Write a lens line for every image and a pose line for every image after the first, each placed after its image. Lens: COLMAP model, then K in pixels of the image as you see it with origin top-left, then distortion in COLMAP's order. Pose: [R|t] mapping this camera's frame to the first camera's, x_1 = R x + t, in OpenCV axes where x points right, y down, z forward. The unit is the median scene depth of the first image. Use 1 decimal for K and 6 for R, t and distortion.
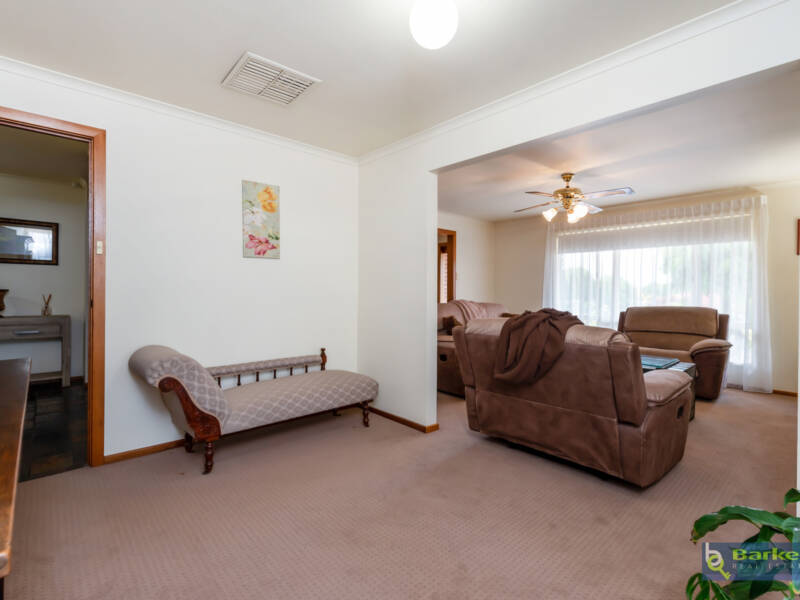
lens RADIAL K [[390.1, 0, 400.7], [0, 390.1, 294.2], [0, 0, 1]] dist [0.001451, 0.000023]
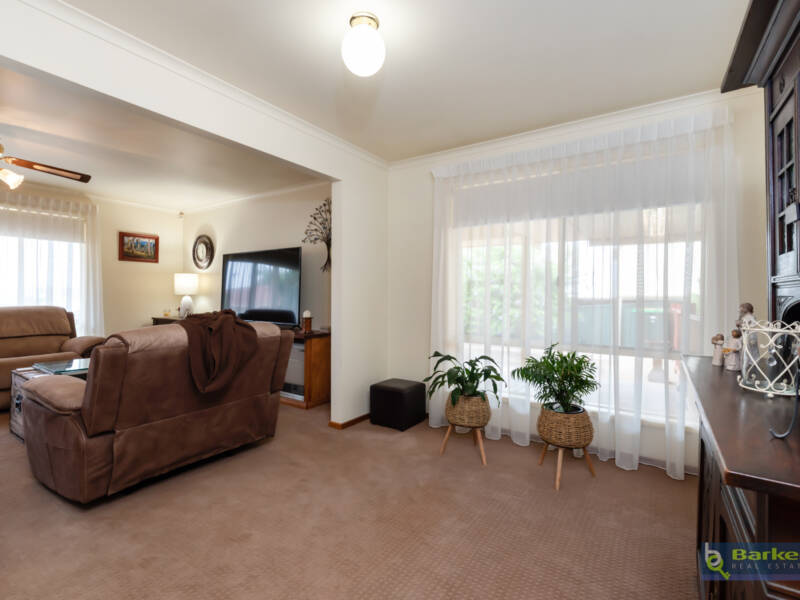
lens RADIAL K [[390.1, 0, 400.7], [0, 390.1, 294.2], [0, 0, 1]] dist [0.001451, 0.000023]
pose [[-0.259720, -0.006105, 0.965665, -0.642301], [-0.004666, 0.999976, 0.005067, -0.008805], [-0.965673, -0.003190, -0.259742, 0.730780]]
